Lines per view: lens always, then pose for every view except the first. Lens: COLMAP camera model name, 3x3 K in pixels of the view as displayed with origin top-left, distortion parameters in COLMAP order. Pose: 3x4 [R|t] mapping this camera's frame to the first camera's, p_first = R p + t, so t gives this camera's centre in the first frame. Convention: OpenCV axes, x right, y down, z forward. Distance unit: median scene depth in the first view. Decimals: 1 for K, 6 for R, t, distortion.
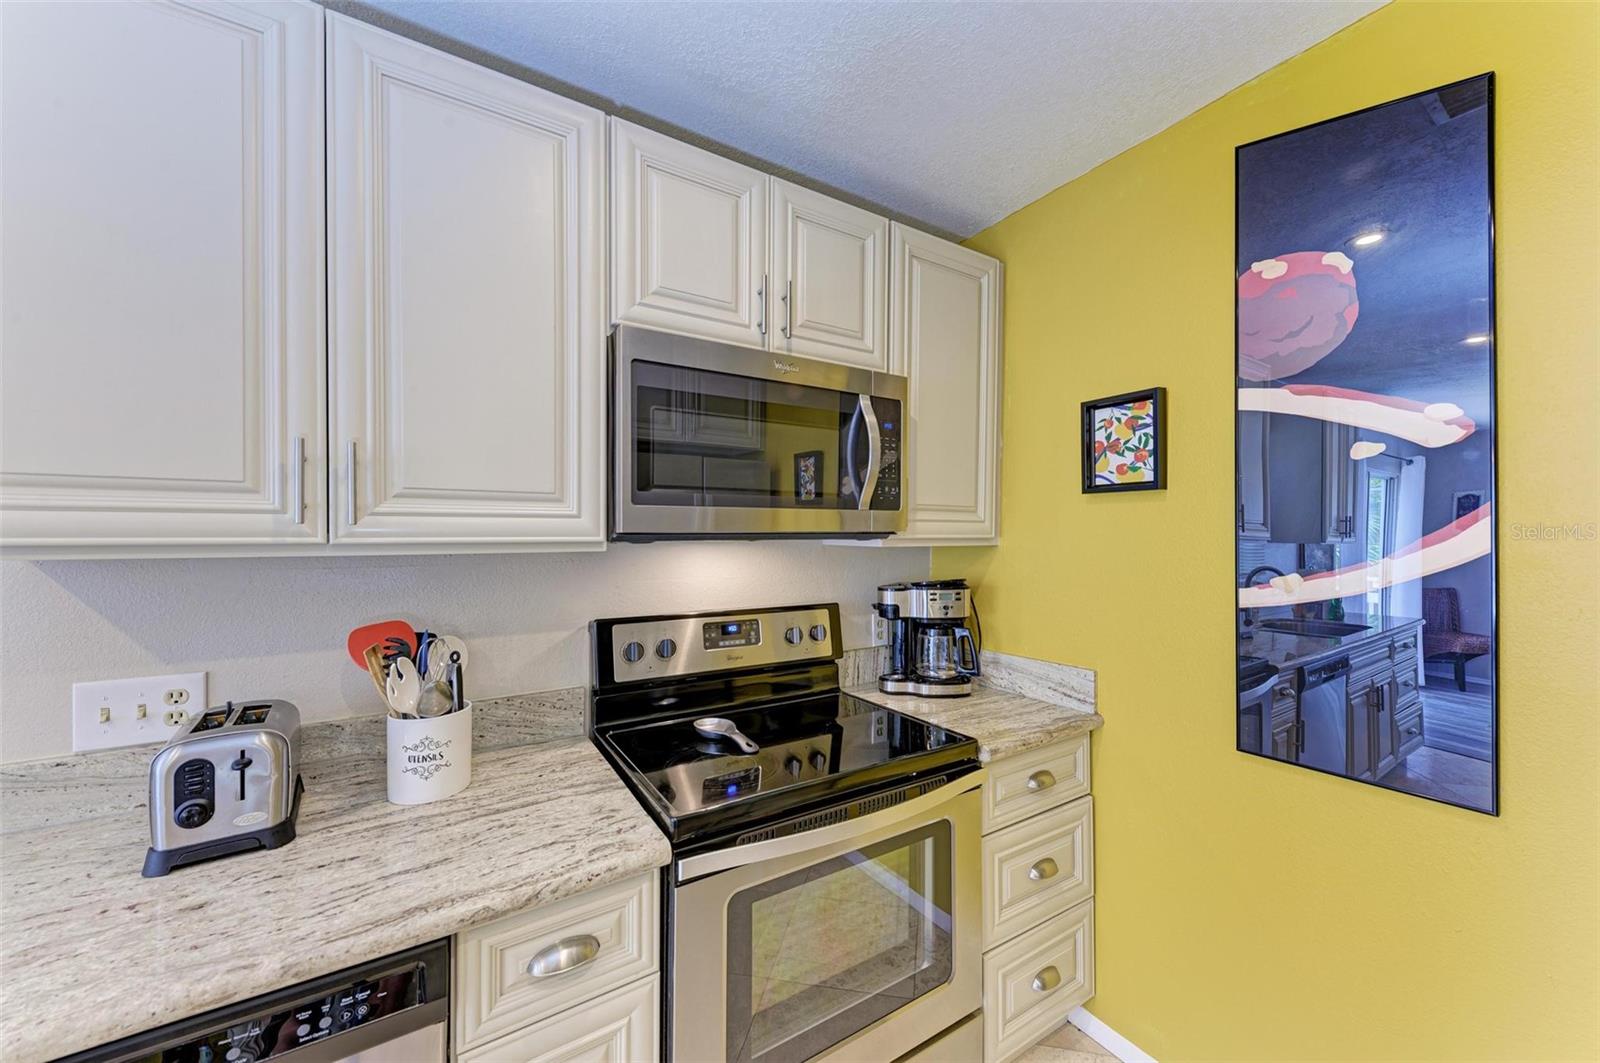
lens RADIAL K [[553.1, 0, 813.4], [0, 553.1, 542.0], [0, 0, 1]] dist [0.011428, -0.004328]
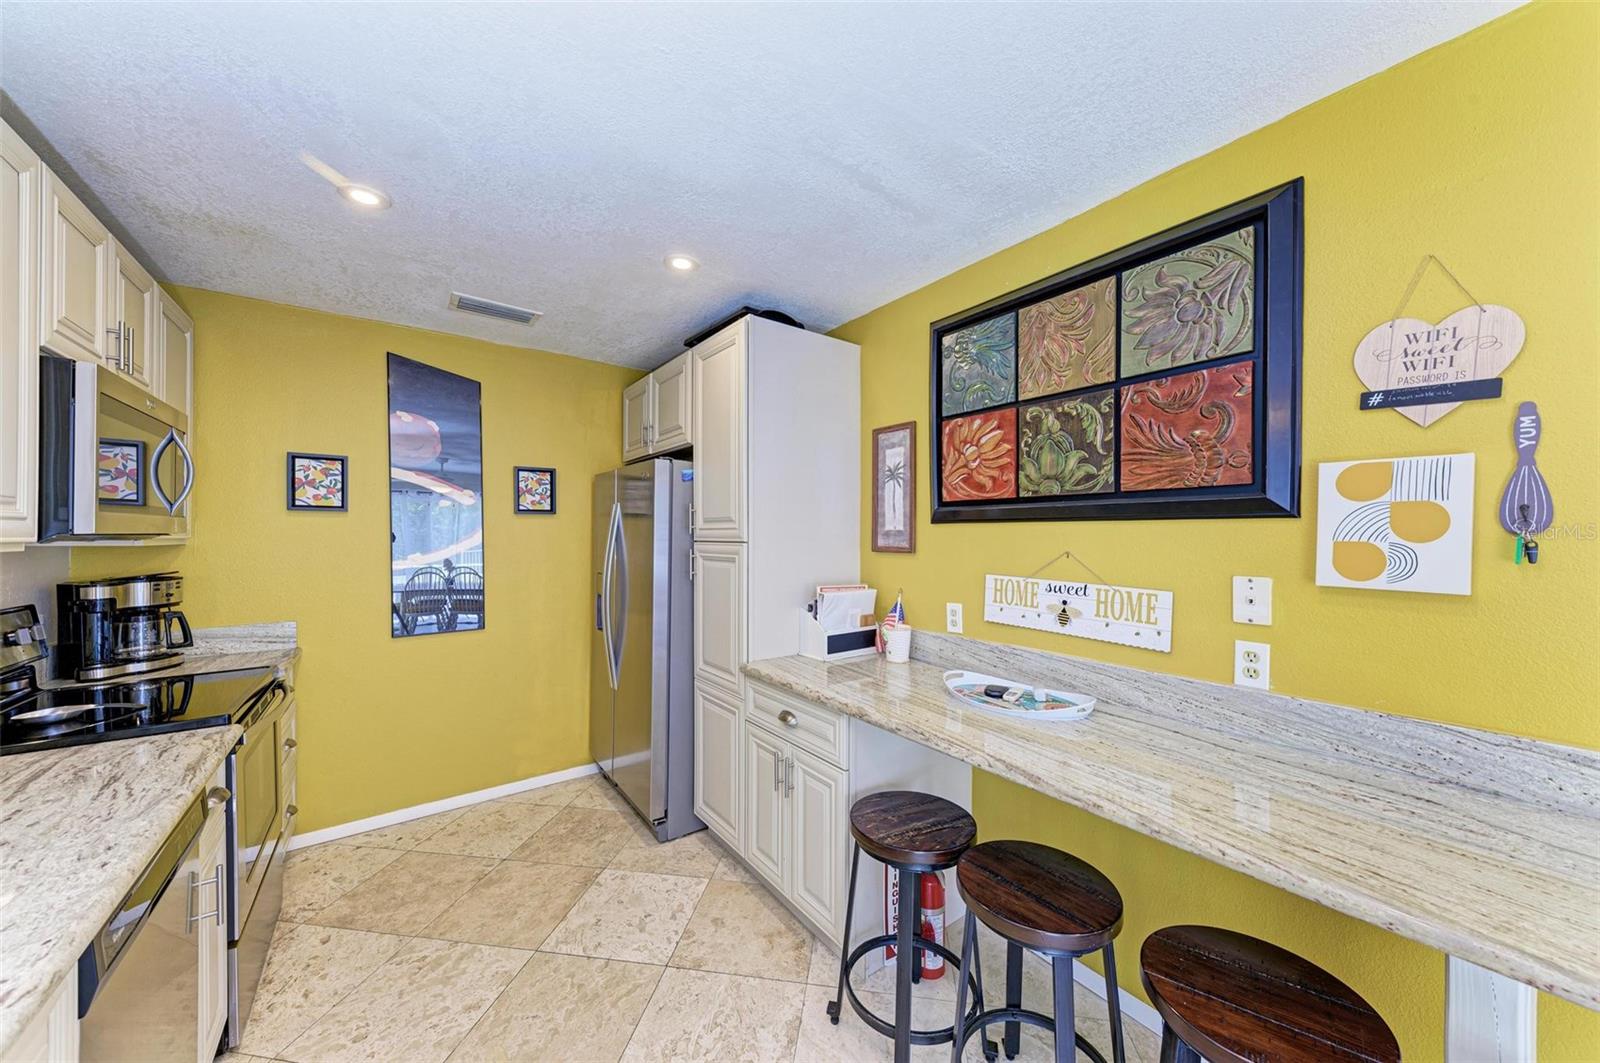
lens RADIAL K [[553.1, 0, 798.8], [0, 553.1, 538.7], [0, 0, 1]] dist [0.011428, -0.004328]
pose [[-0.075926, -0.006305, 0.997094, -1.299187], [0.011668, 0.999906, 0.007211, 0.000670], [-0.997045, 0.012182, -0.075845, -0.350857]]
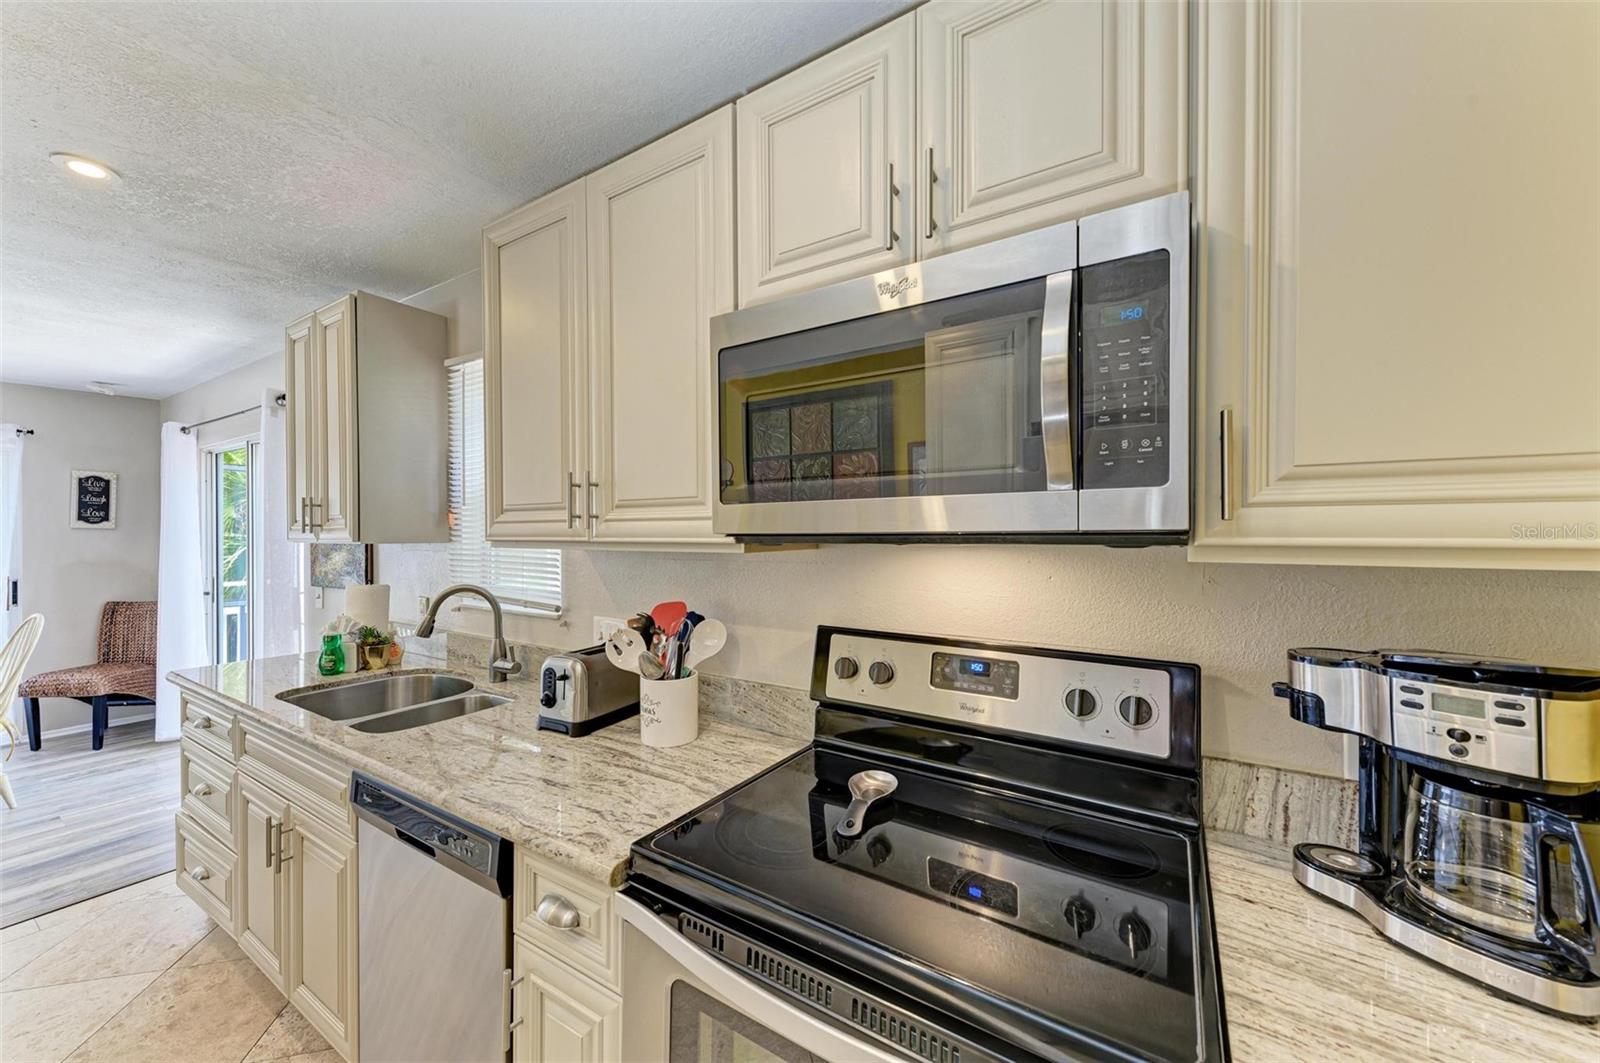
lens RADIAL K [[553.1, 0, 816.6], [0, 553.1, 537.9], [0, 0, 1]] dist [0.011428, -0.004328]
pose [[0.459019, 0.001120, -0.888426, 0.441160], [-0.014764, 0.999871, -0.006367, -0.003813], [0.888304, 0.016039, 0.458977, 0.541597]]
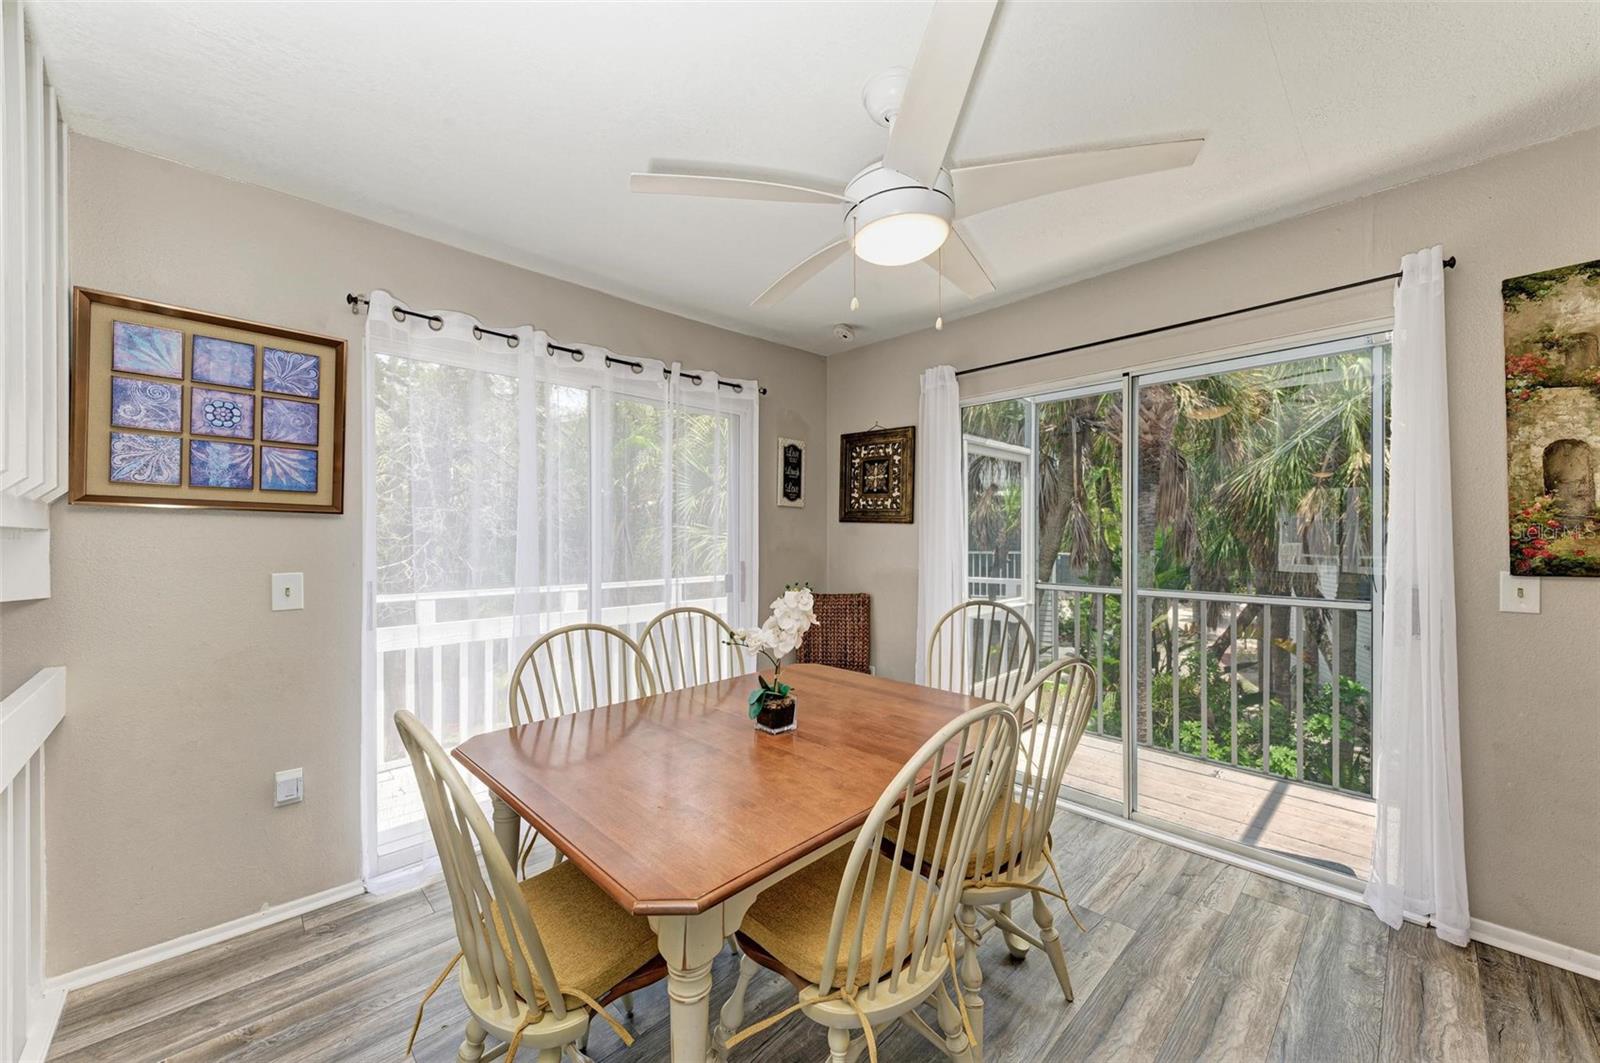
lens RADIAL K [[591.9, 0, 791.8], [0, 591.9, 534.6], [0, 0, 1]] dist [0.002399, -0.002567]
pose [[0.193095, -0.006115, -0.981161, -1.263060], [-0.009481, 0.999922, -0.008098, 0.119121], [0.981134, 0.010866, 0.193022, -1.838566]]
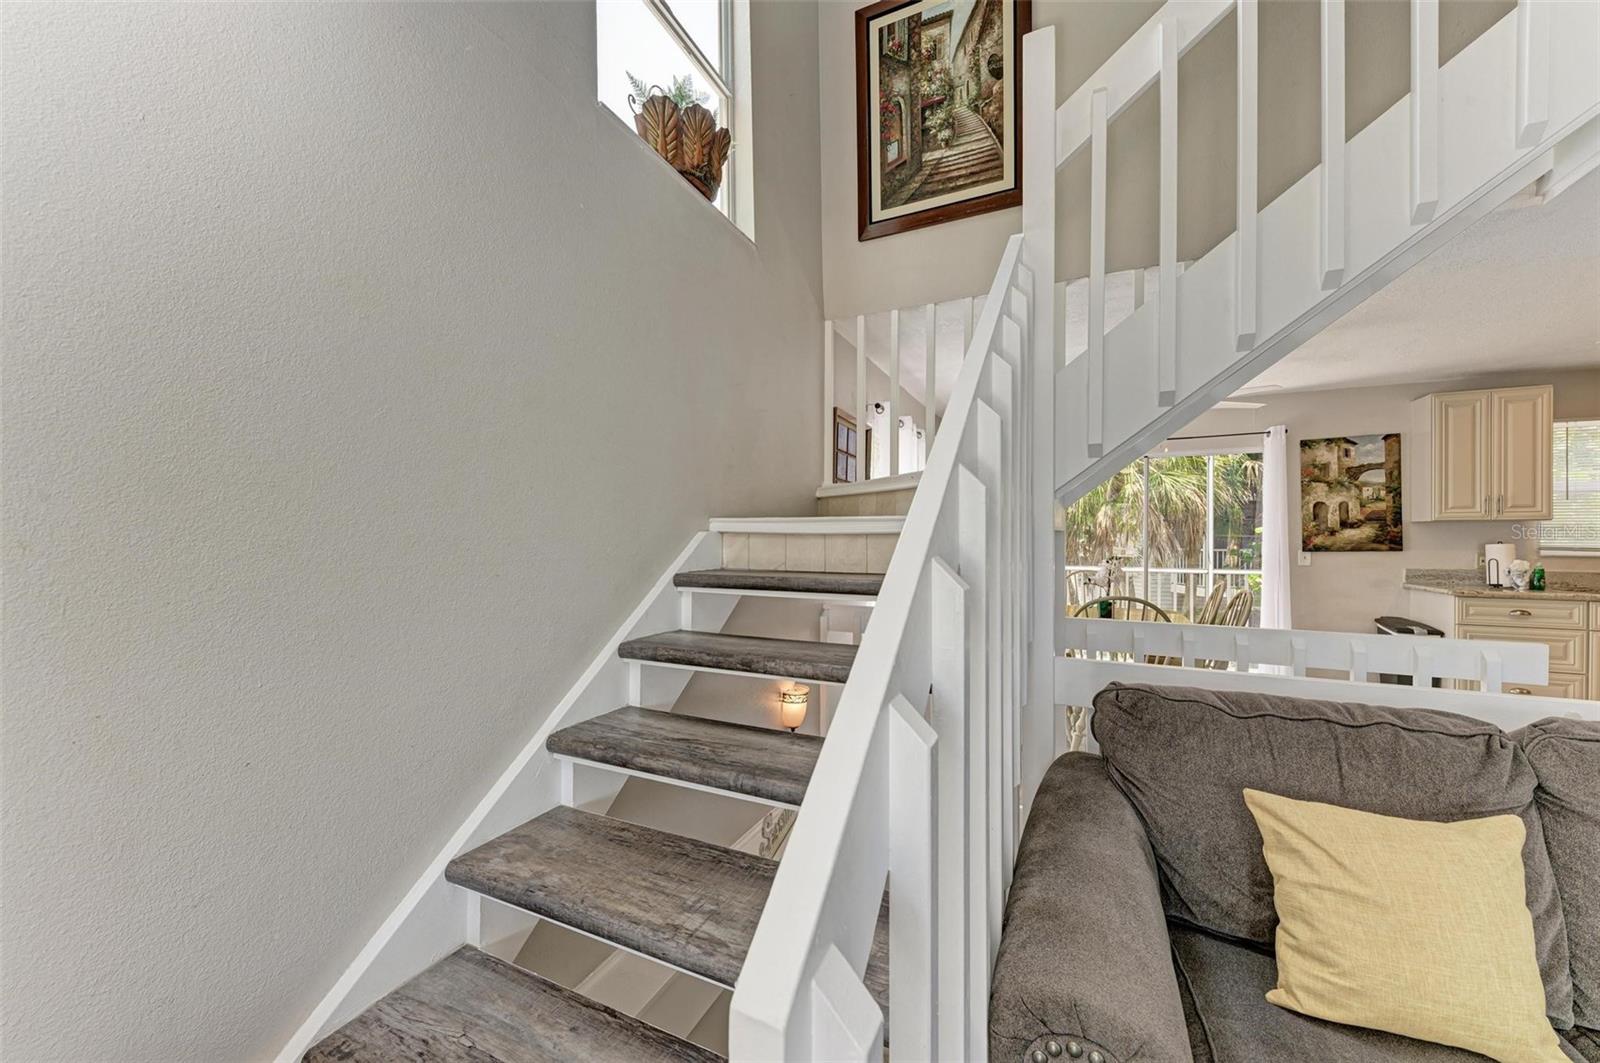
lens RADIAL K [[591.9, 0, 798.7], [0, 591.9, 538.7], [0, 0, 1]] dist [0.002399, -0.002567]
pose [[0.542930, 0.002861, -0.839773, -0.936988], [-0.003723, 0.999993, 0.001000, 0.115931], [0.839770, 0.002583, 0.542937, -4.290747]]
